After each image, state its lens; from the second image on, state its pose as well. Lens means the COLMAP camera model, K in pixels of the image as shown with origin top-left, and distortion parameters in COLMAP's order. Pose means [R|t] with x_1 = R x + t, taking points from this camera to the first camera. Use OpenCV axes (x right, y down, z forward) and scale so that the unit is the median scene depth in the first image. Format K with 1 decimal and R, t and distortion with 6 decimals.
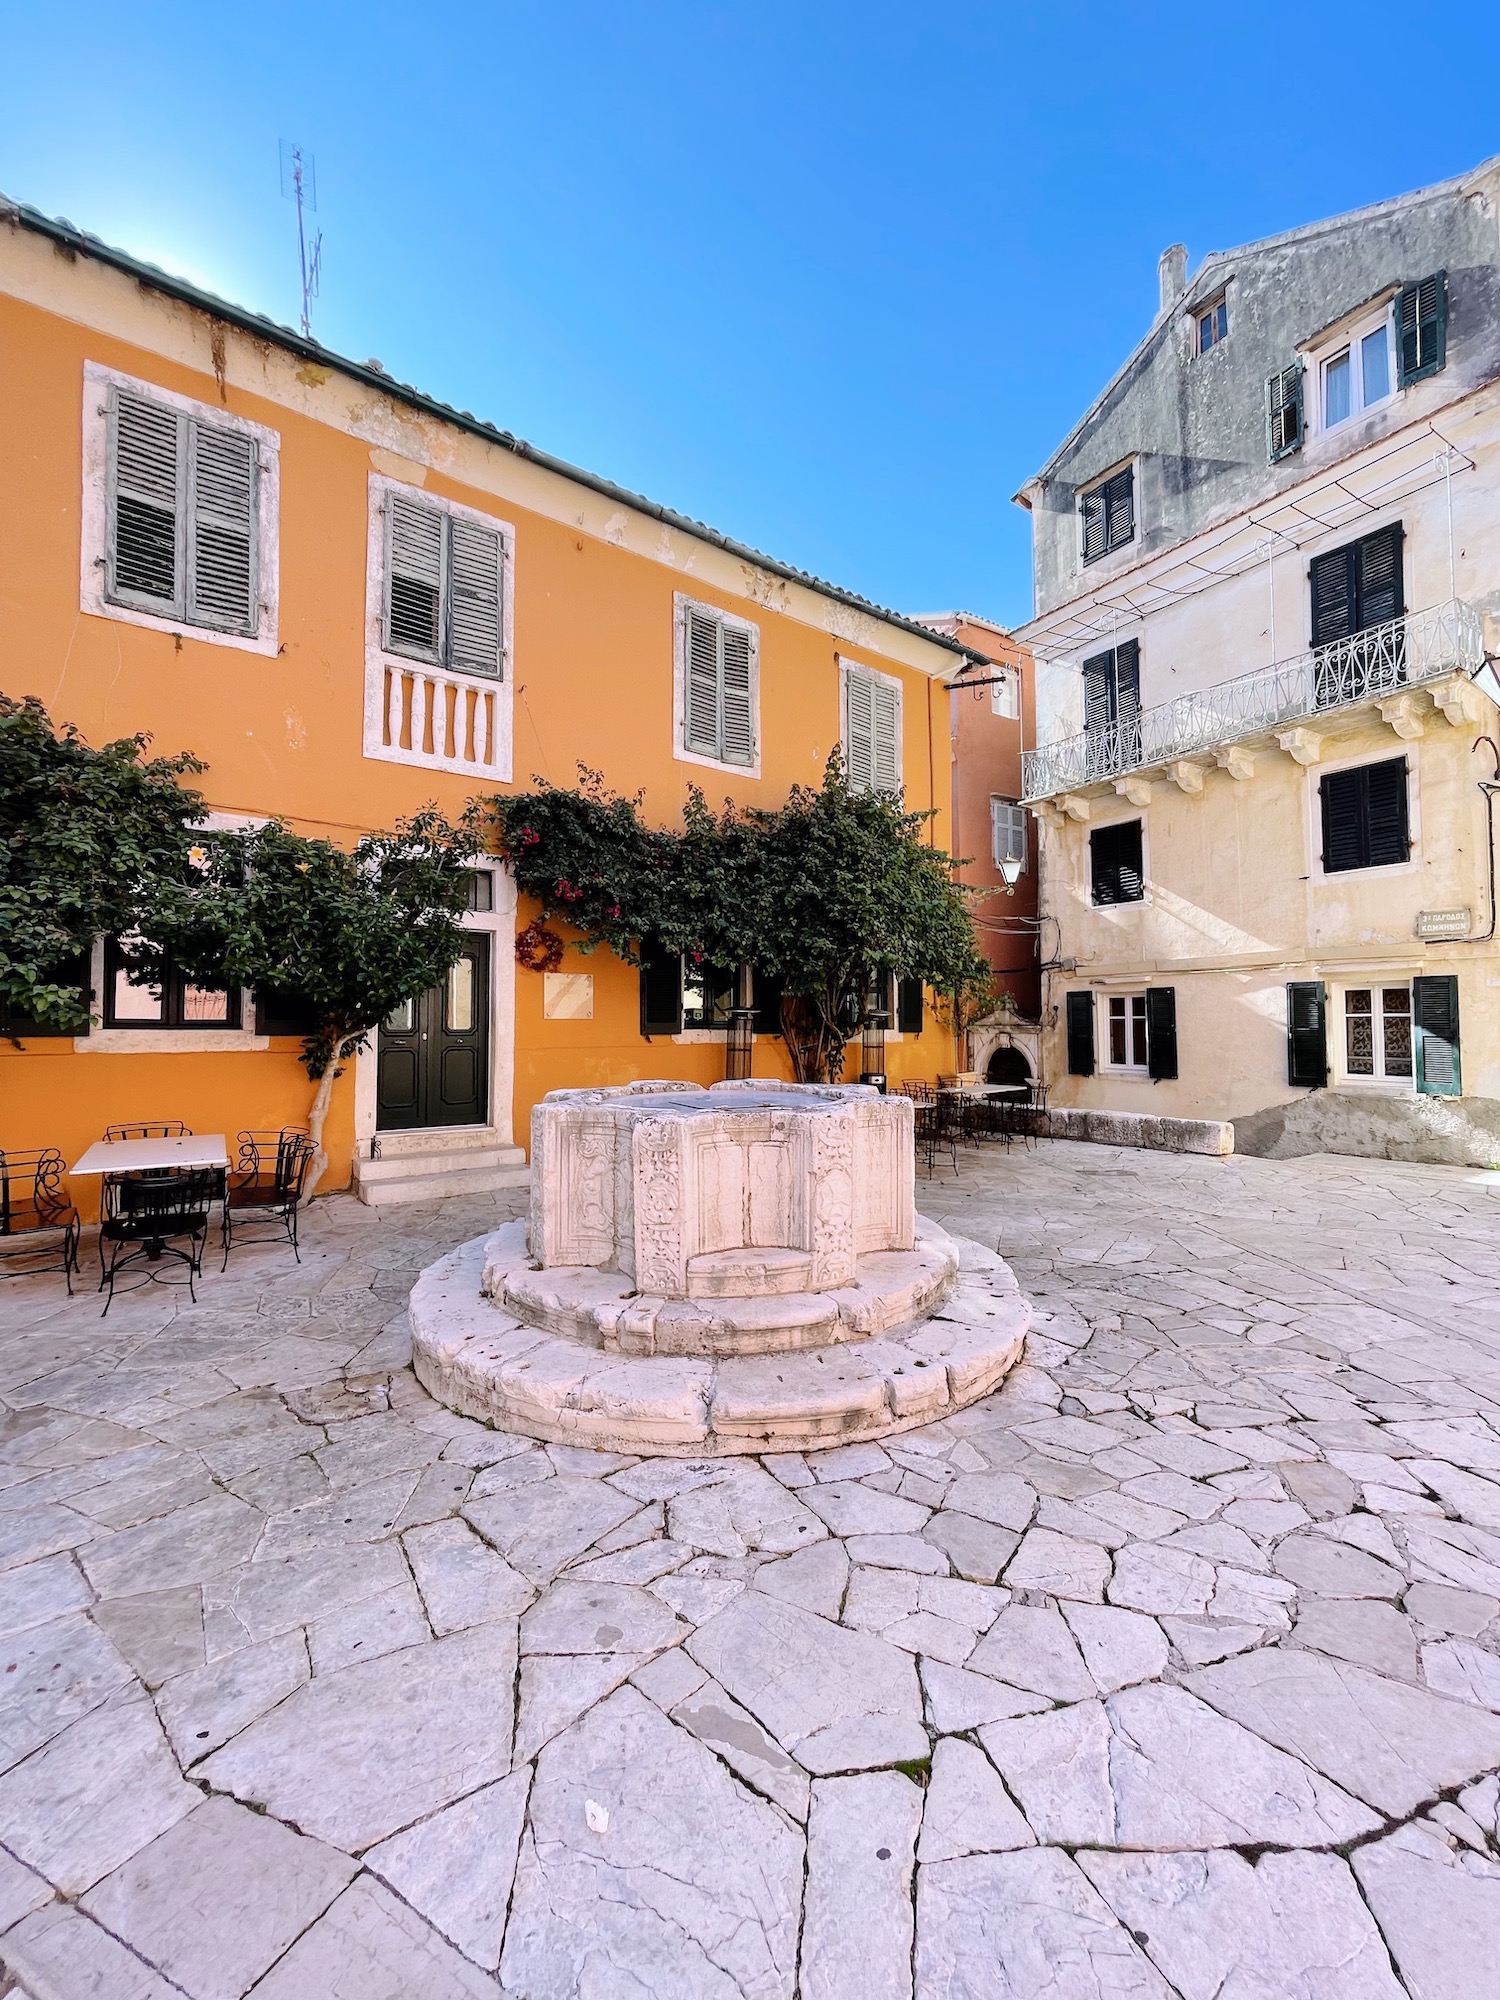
lens RADIAL K [[801.2, 0, 747.7], [0, 801.2, 994.1], [0, 0, 1]] dist [-0.001168, -0.000243]
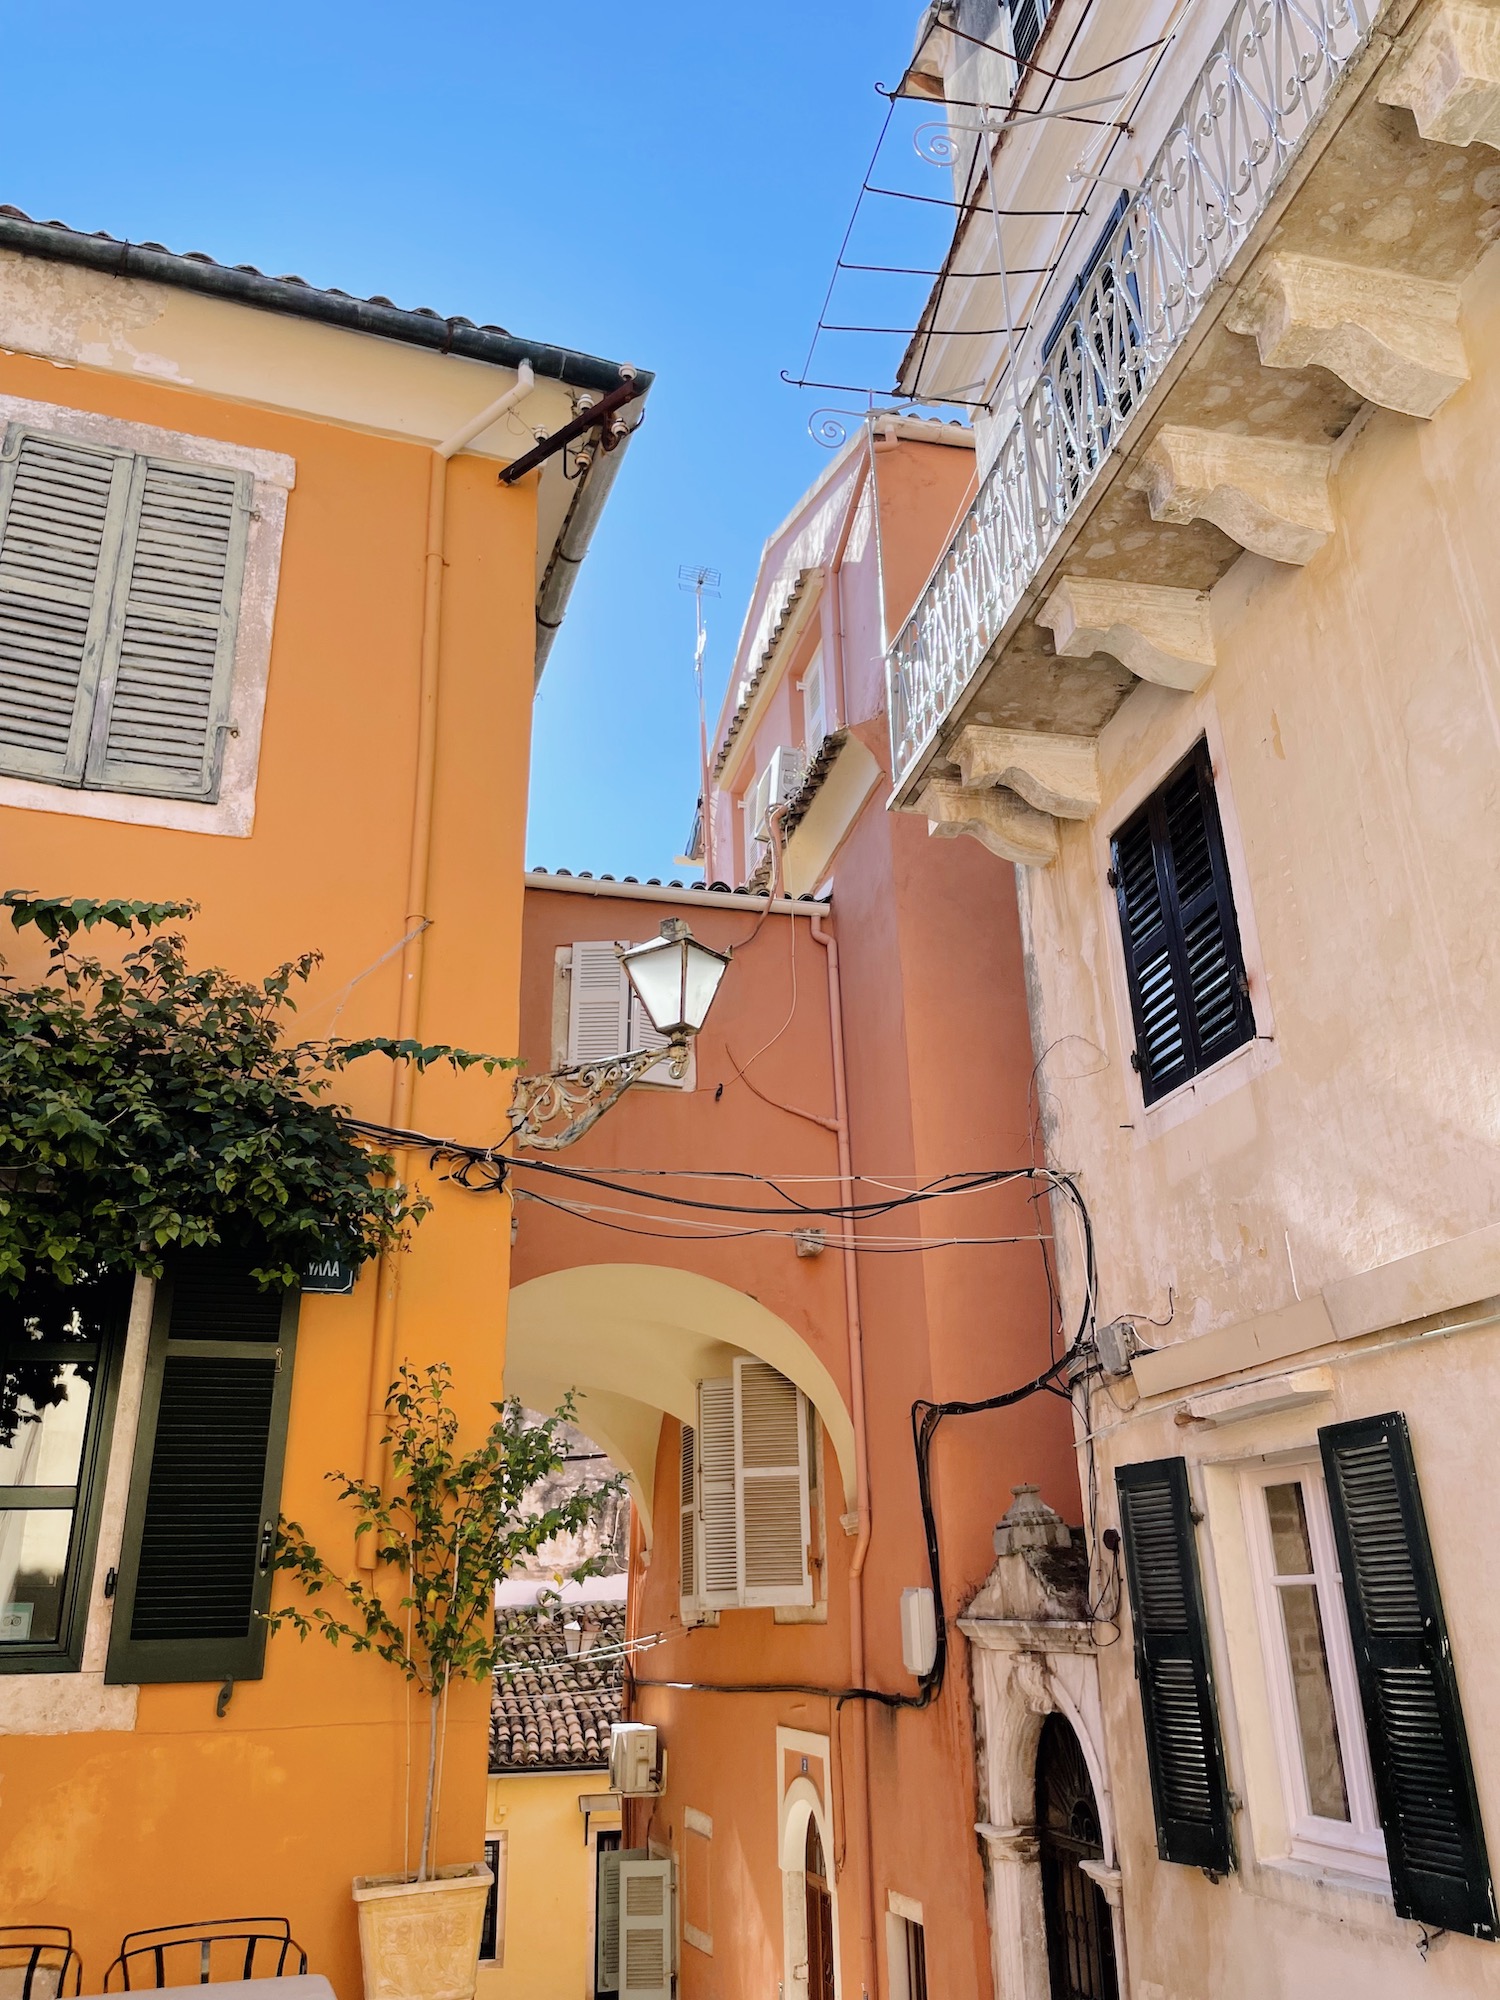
lens RADIAL K [[1535.7, 0, 750.0], [0, 1535.7, 1000.0], [0, 0, 1]] dist [0.035277, 0.001005]
pose [[0.951829, -0.134549, -0.275533, 0.742125], [0.037006, 0.942423, -0.332370, 0.025197], [0.304388, 0.306164, 0.902004, 0.845984]]
